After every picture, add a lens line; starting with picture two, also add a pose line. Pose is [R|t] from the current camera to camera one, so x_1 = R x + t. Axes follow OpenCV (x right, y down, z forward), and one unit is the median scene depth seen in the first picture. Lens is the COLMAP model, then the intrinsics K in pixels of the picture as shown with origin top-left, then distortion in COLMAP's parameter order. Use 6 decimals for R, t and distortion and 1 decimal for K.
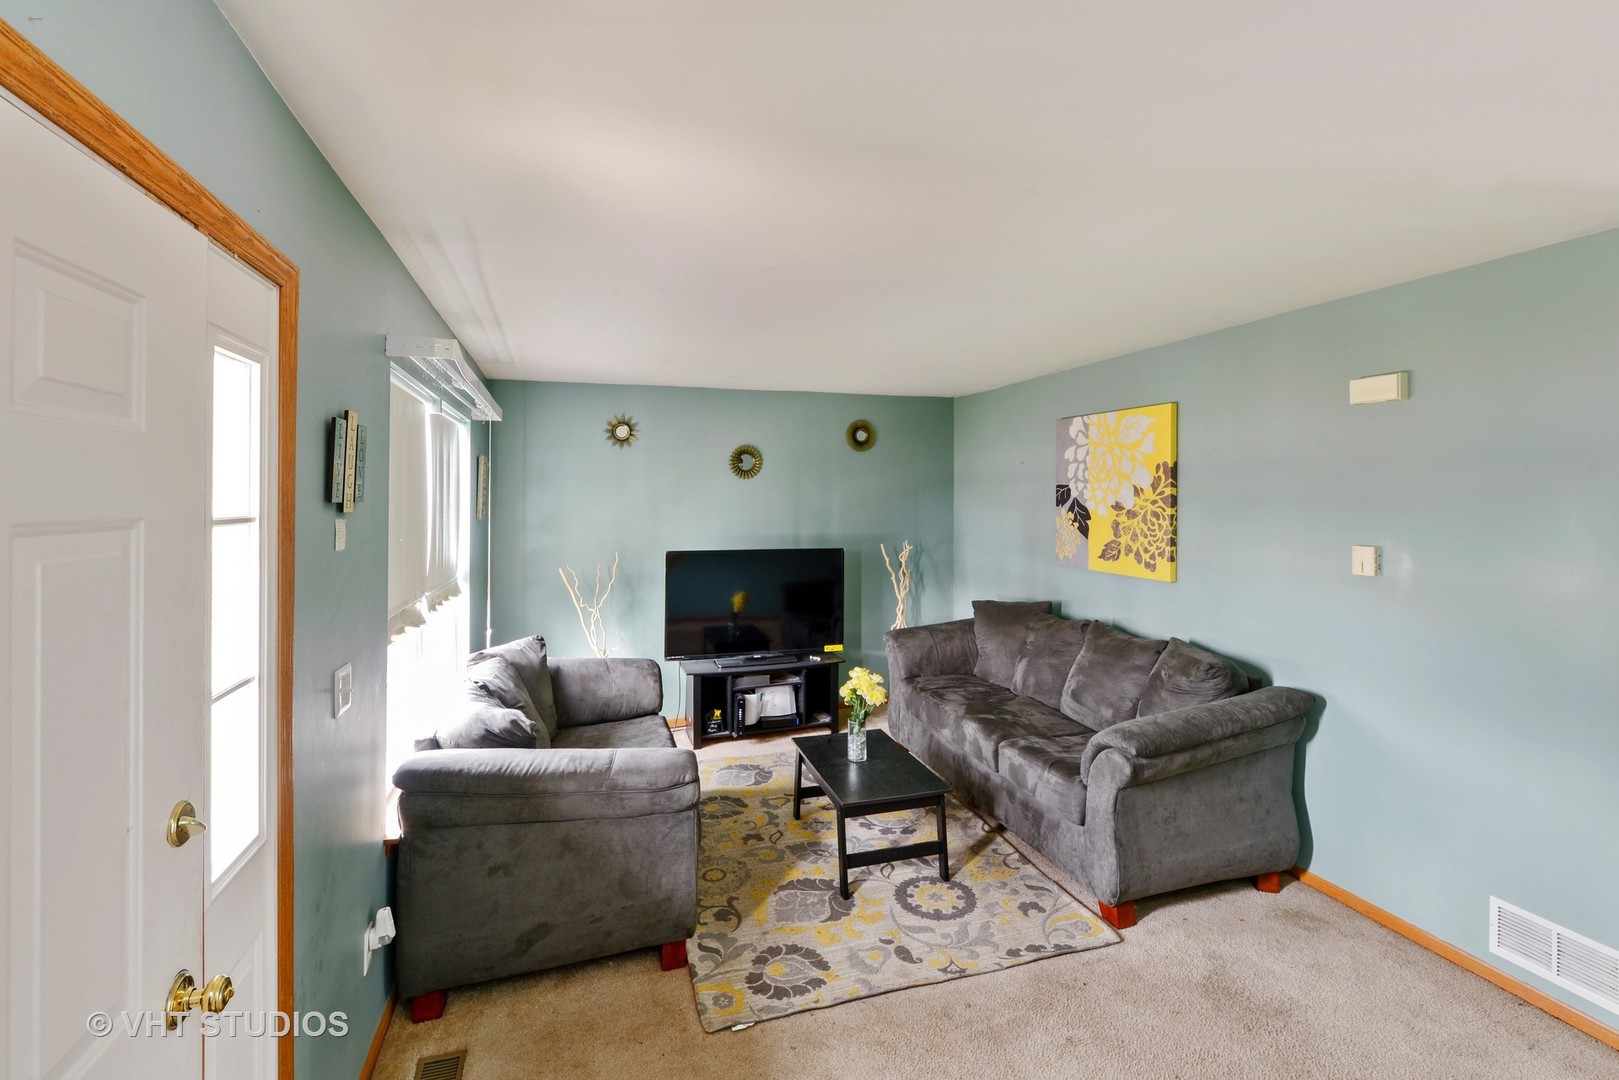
lens RADIAL K [[709.2, 0, 806.6], [0, 709.2, 495.4], [0, 0, 1]] dist [0.004451, 0.000579]
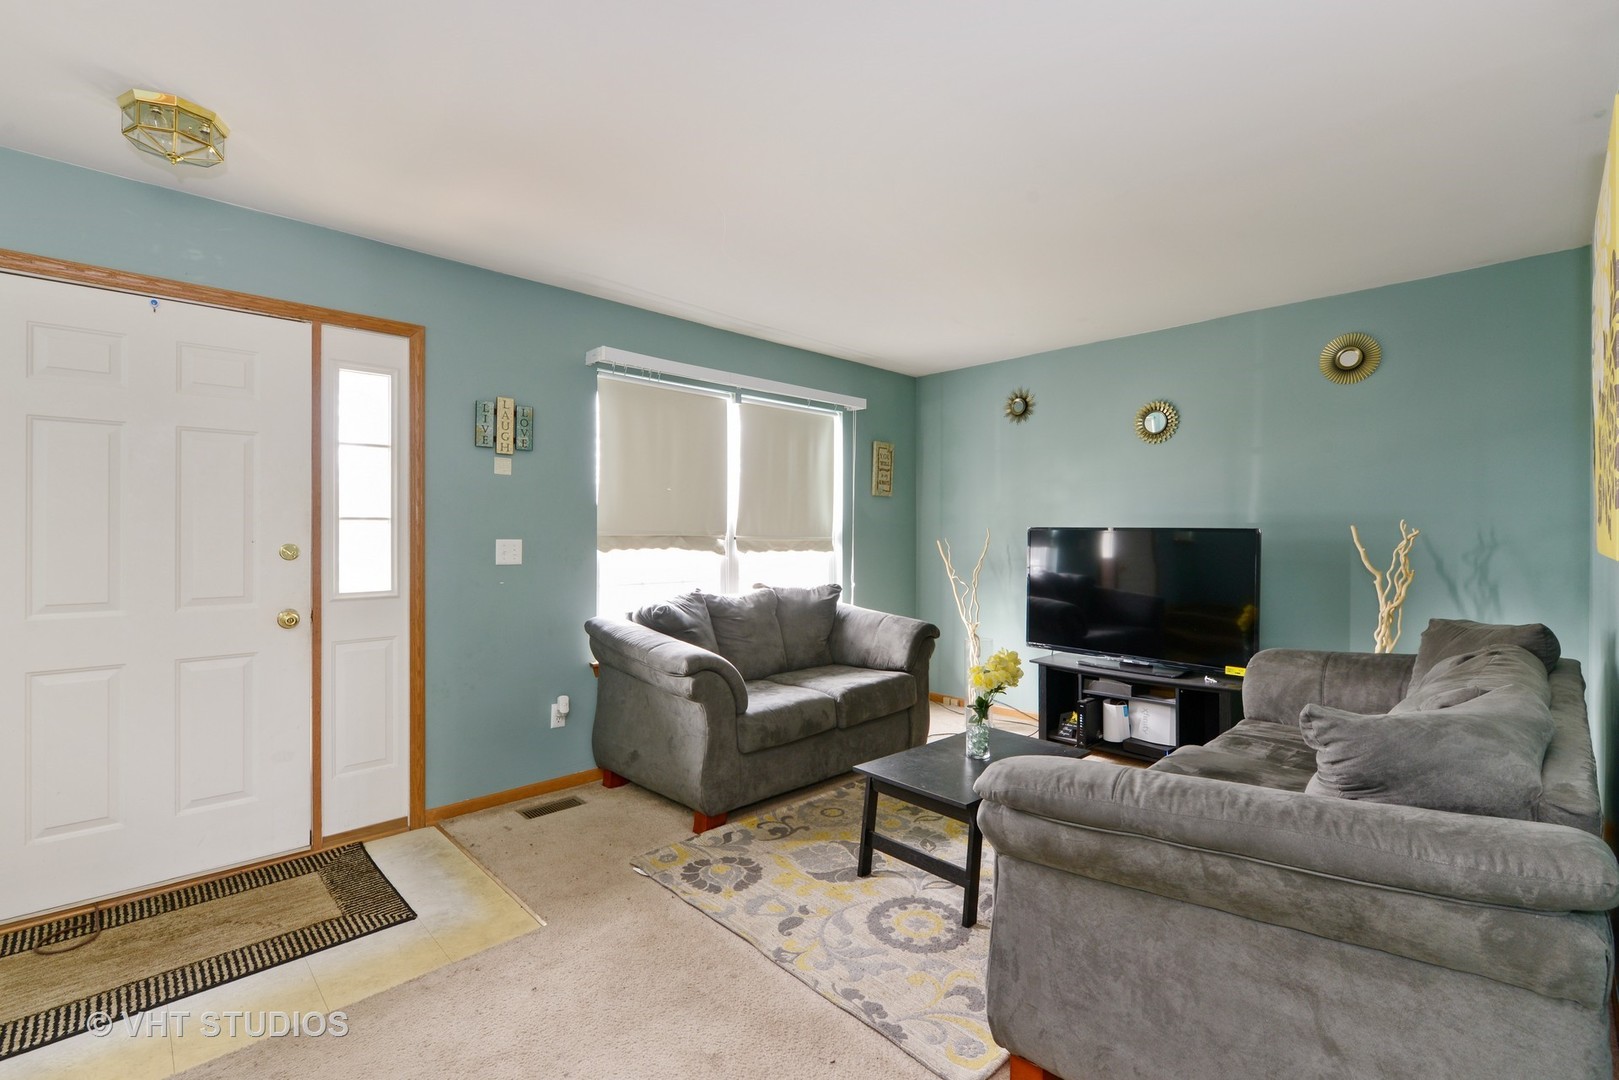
lens RADIAL K [[709.2, 0, 814.6], [0, 709.2, 537.1], [0, 0, 1]] dist [0.004451, 0.000579]
pose [[0.451277, 0.011367, -0.892311, 0.859789], [-0.001211, 0.999926, 0.012126, 0.137774], [0.892383, -0.004392, 0.451258, 0.573579]]
